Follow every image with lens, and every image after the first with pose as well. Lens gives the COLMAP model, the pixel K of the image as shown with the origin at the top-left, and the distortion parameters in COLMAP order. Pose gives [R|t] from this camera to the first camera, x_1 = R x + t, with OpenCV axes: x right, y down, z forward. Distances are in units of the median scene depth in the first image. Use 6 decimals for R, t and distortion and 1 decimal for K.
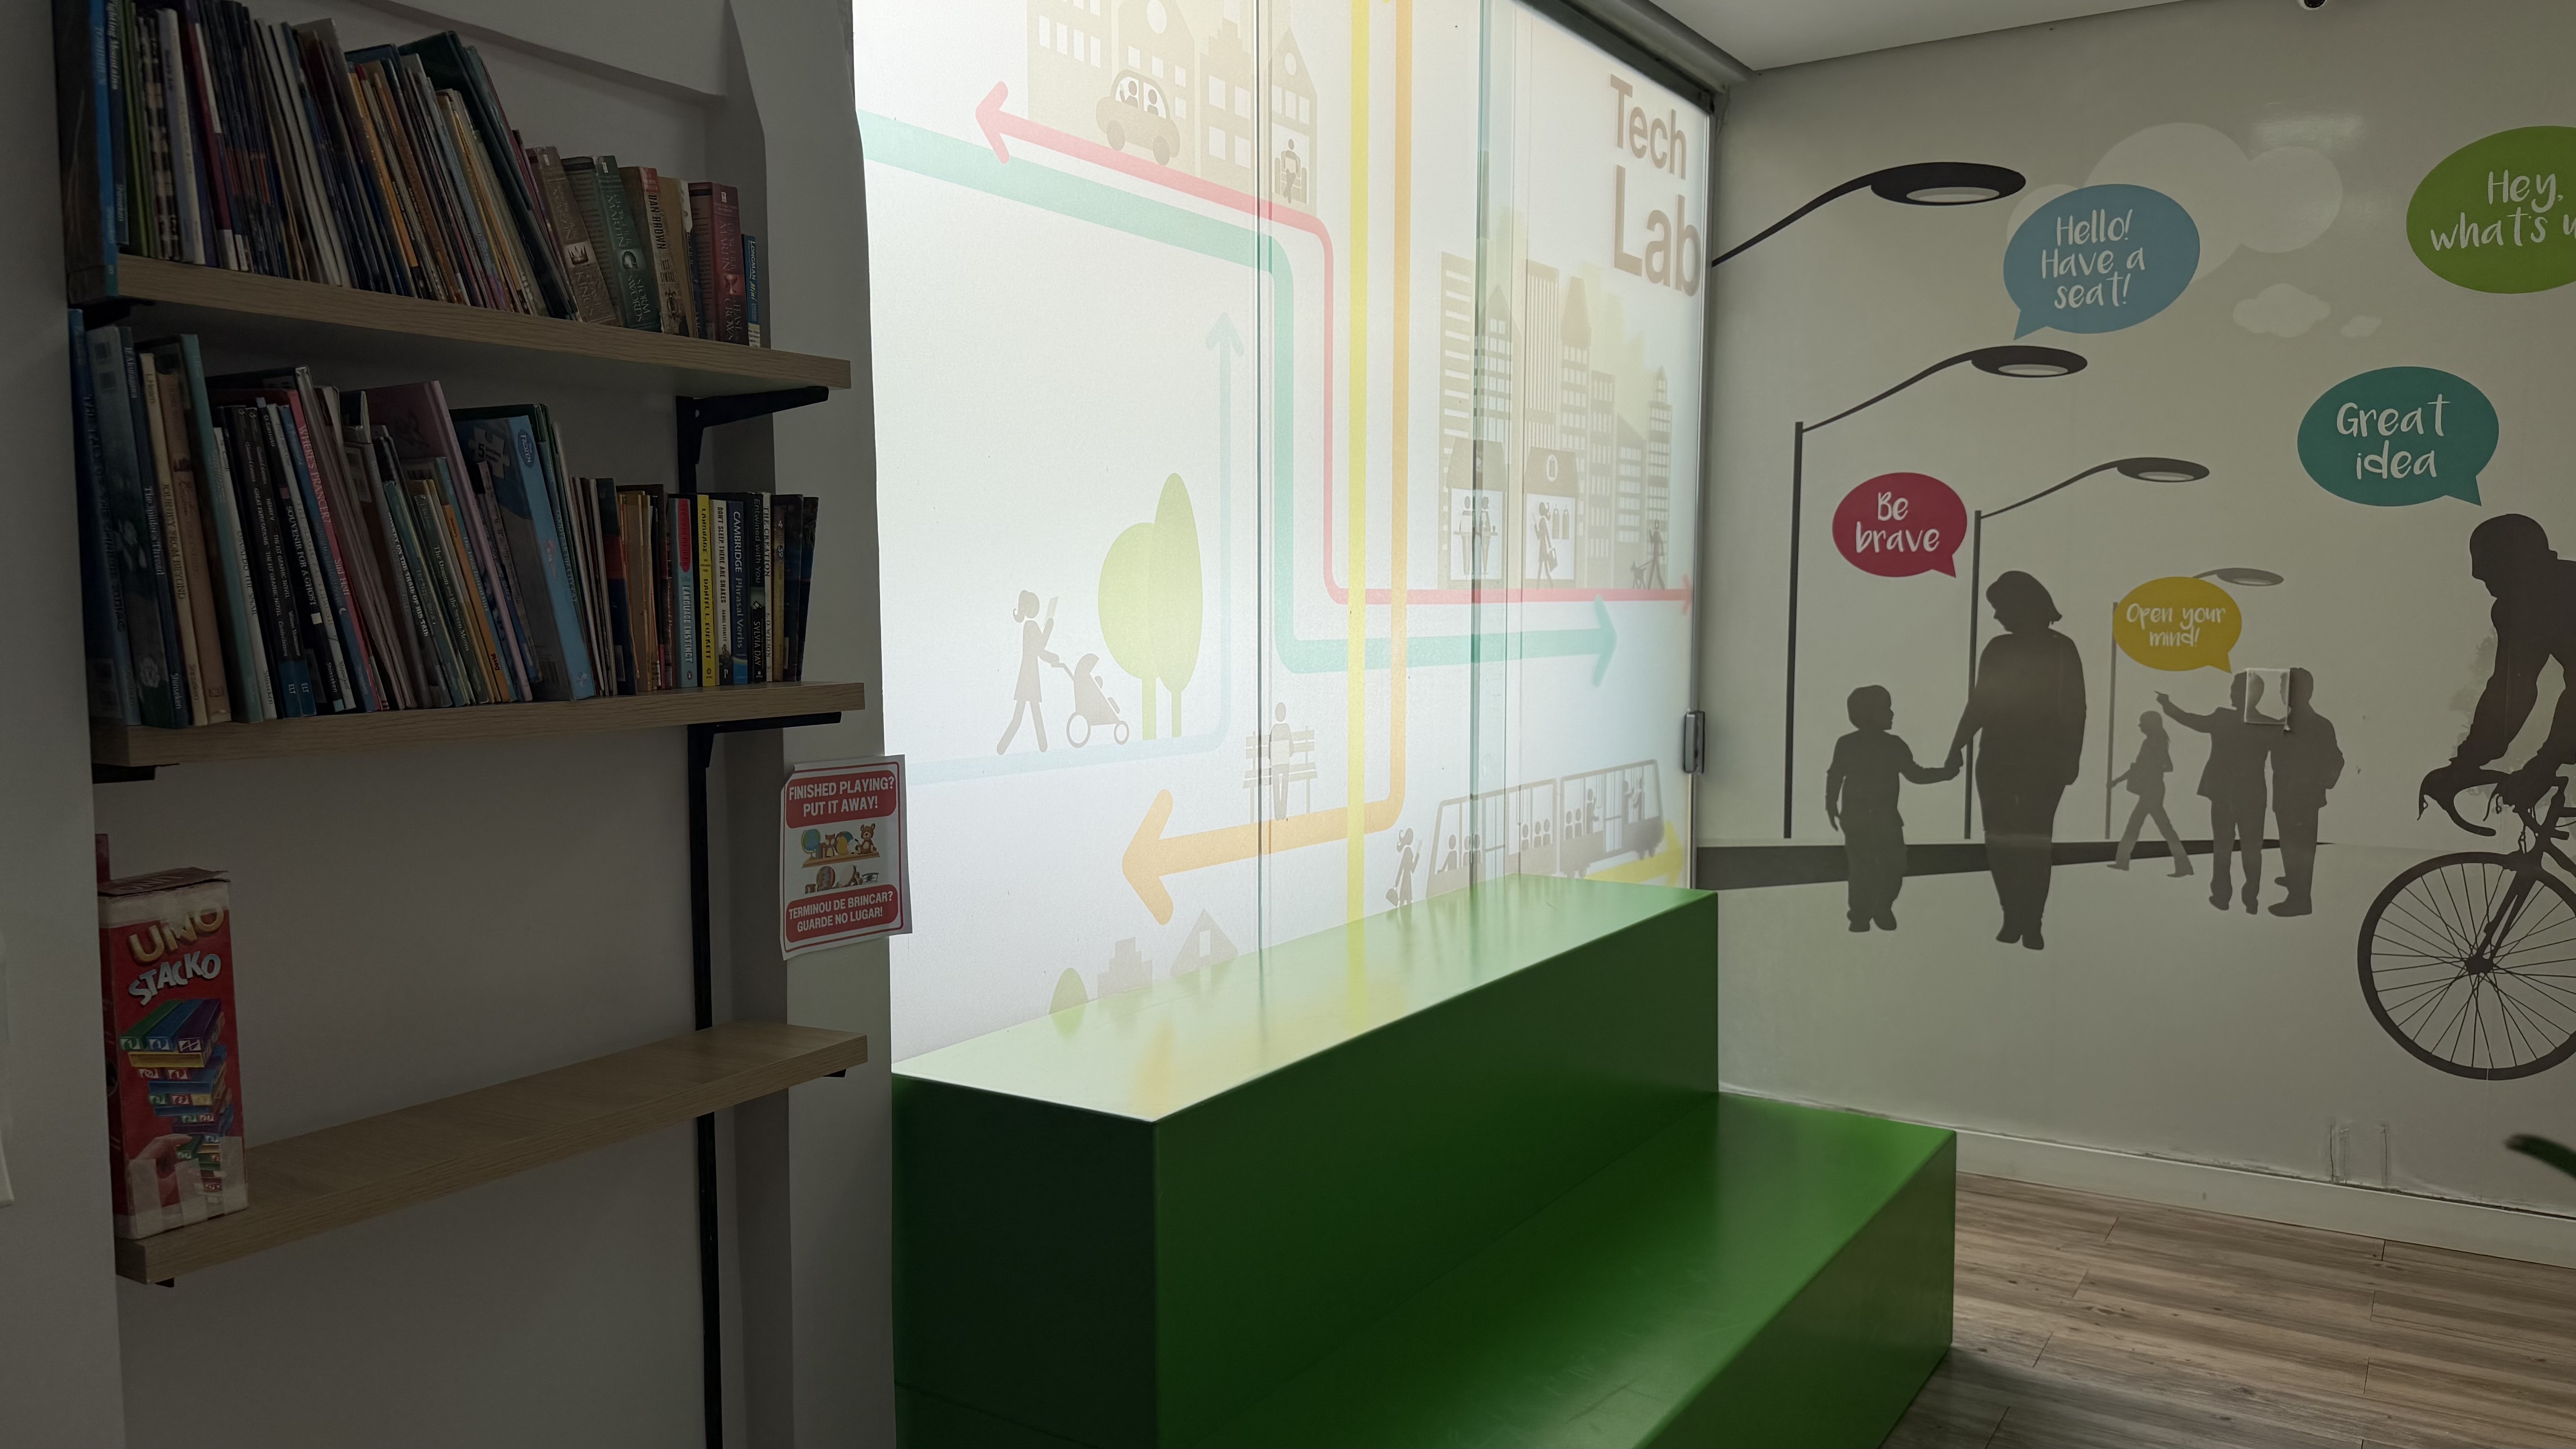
lens RADIAL K [[1776.0, 0, 1288.0], [0, 1776.0, 724.5], [0, 0, 1]] dist [0.000036, -0.027729]
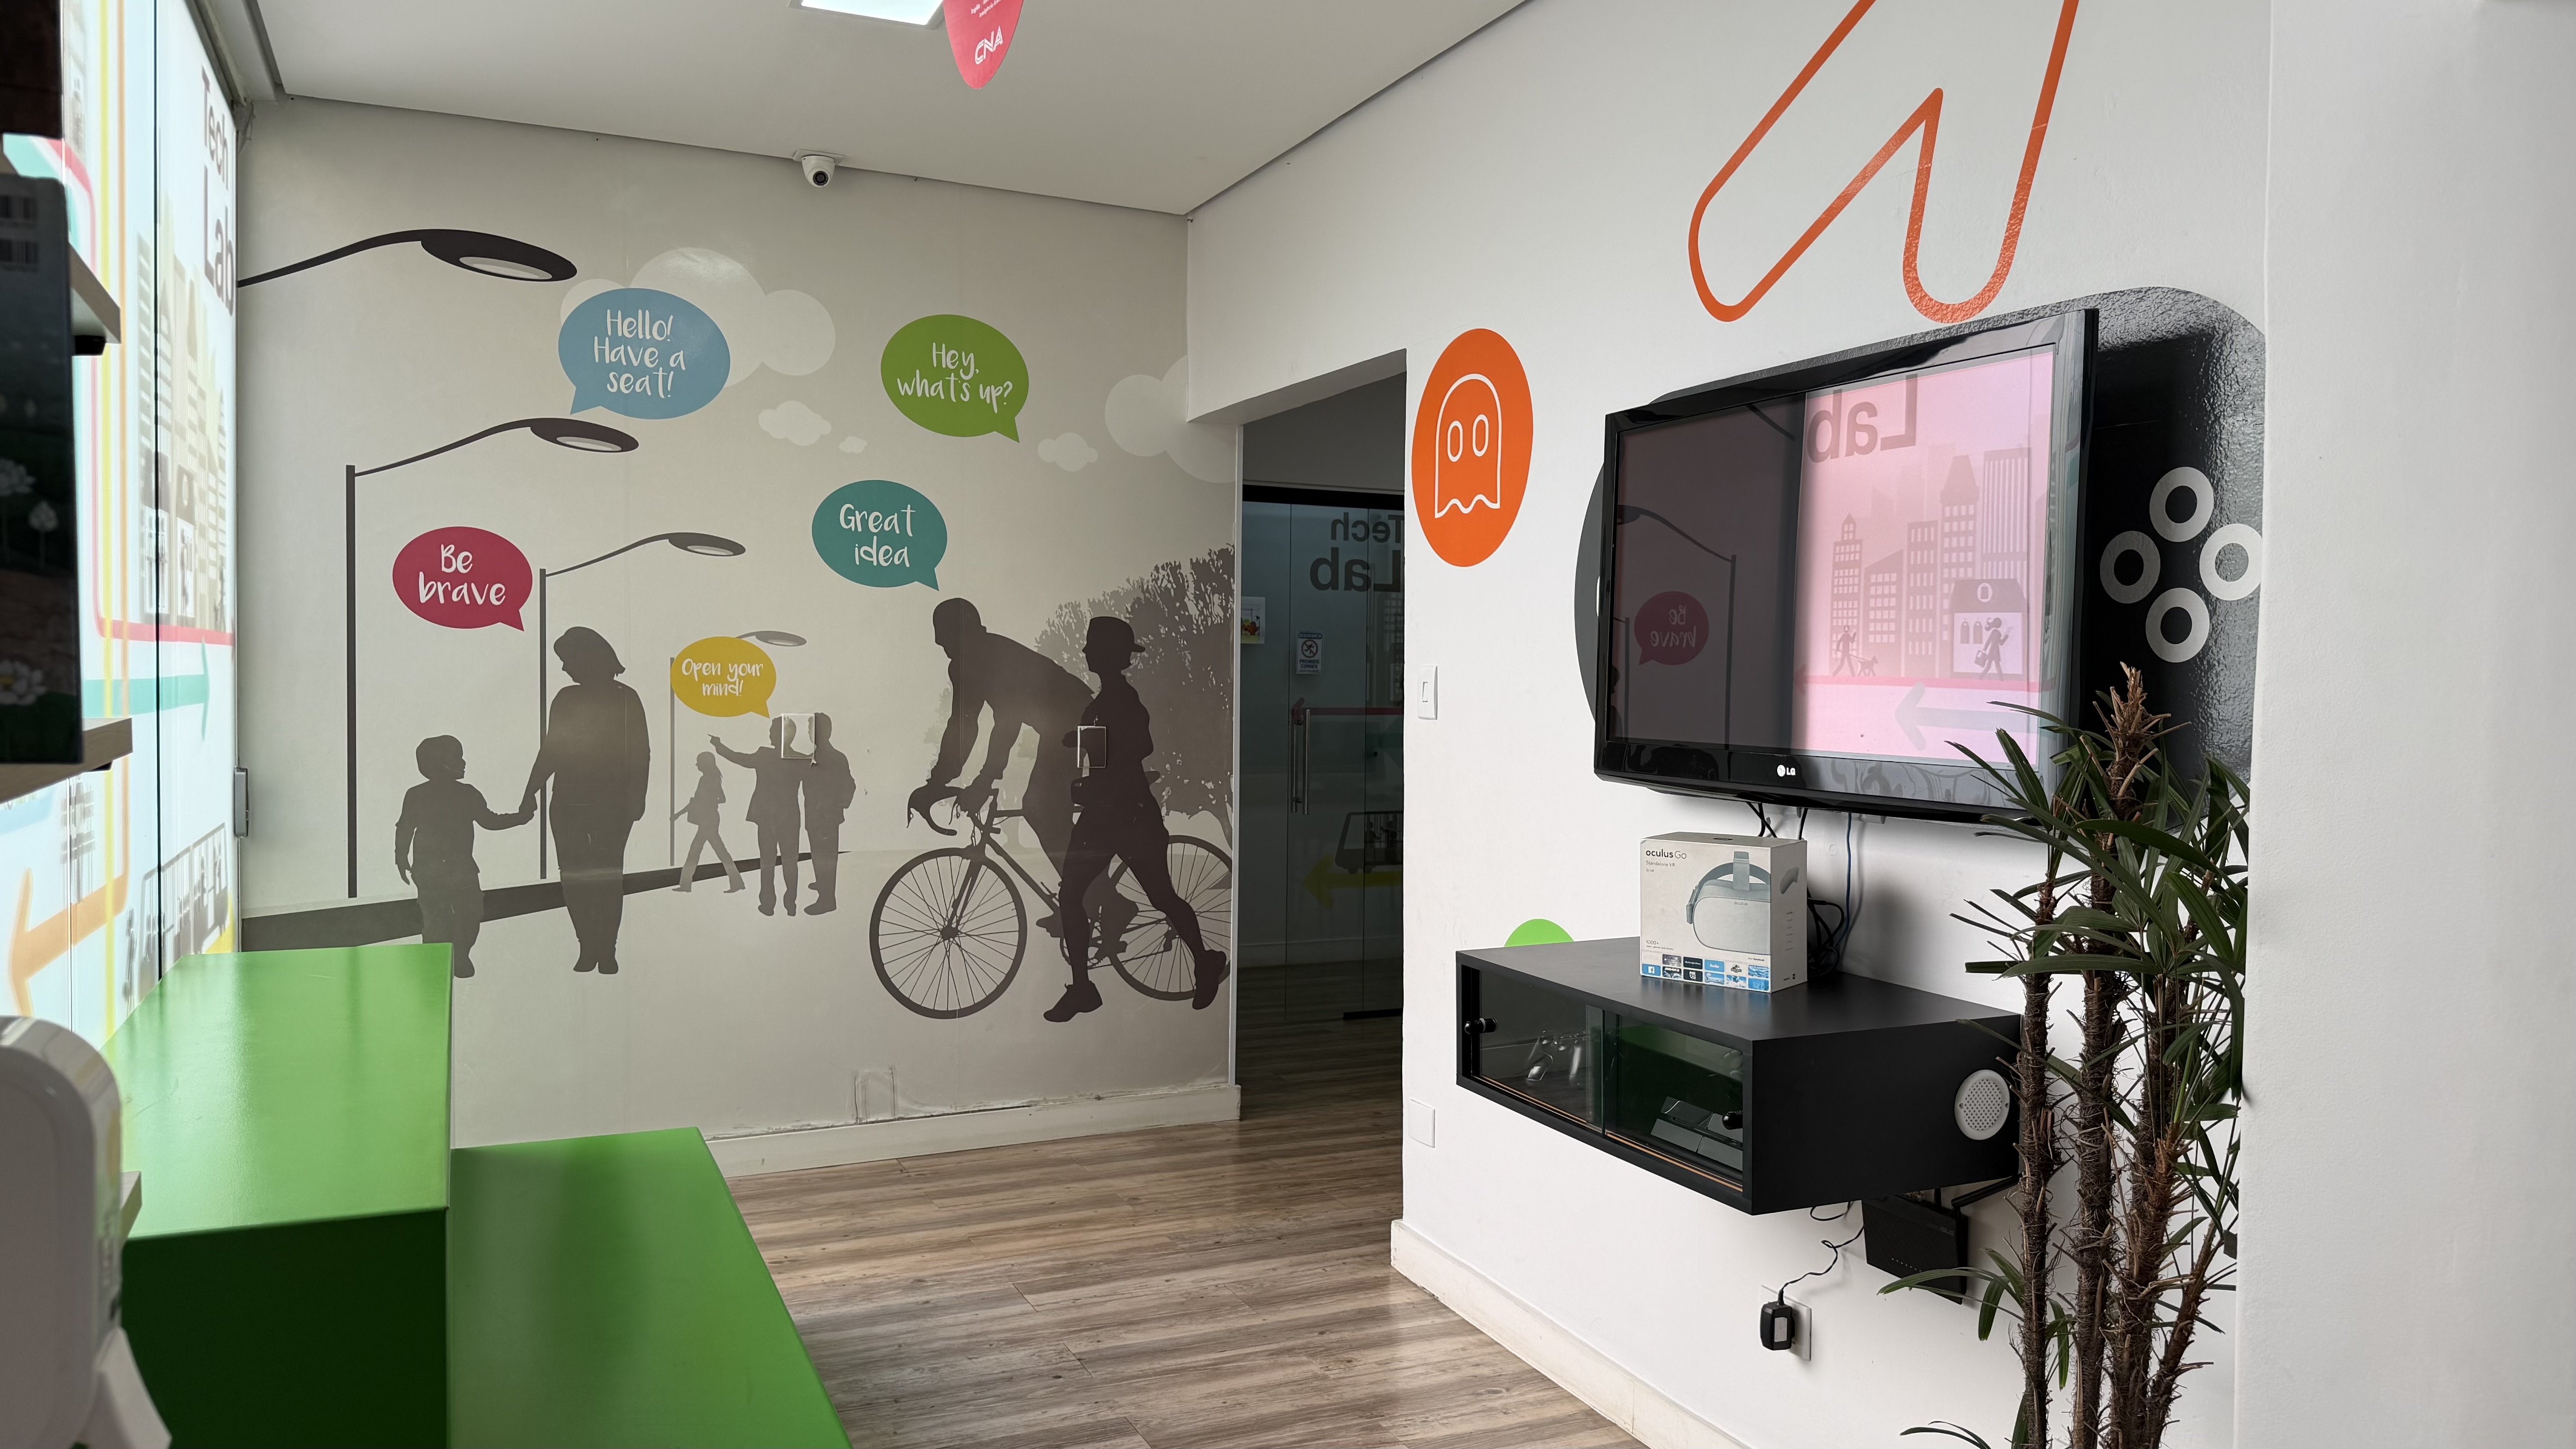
lens RADIAL K [[1727.4, 0, 1288.0], [0, 1727.4, 724.5], [0, 0, 1]] dist [0.080804, -0.170430]
pose [[0.510956, -0.012618, 0.859514, -0.298991], [0.044916, 0.998918, -0.012037, 0.005499], [-0.858433, 0.044757, 0.510970, 0.093063]]
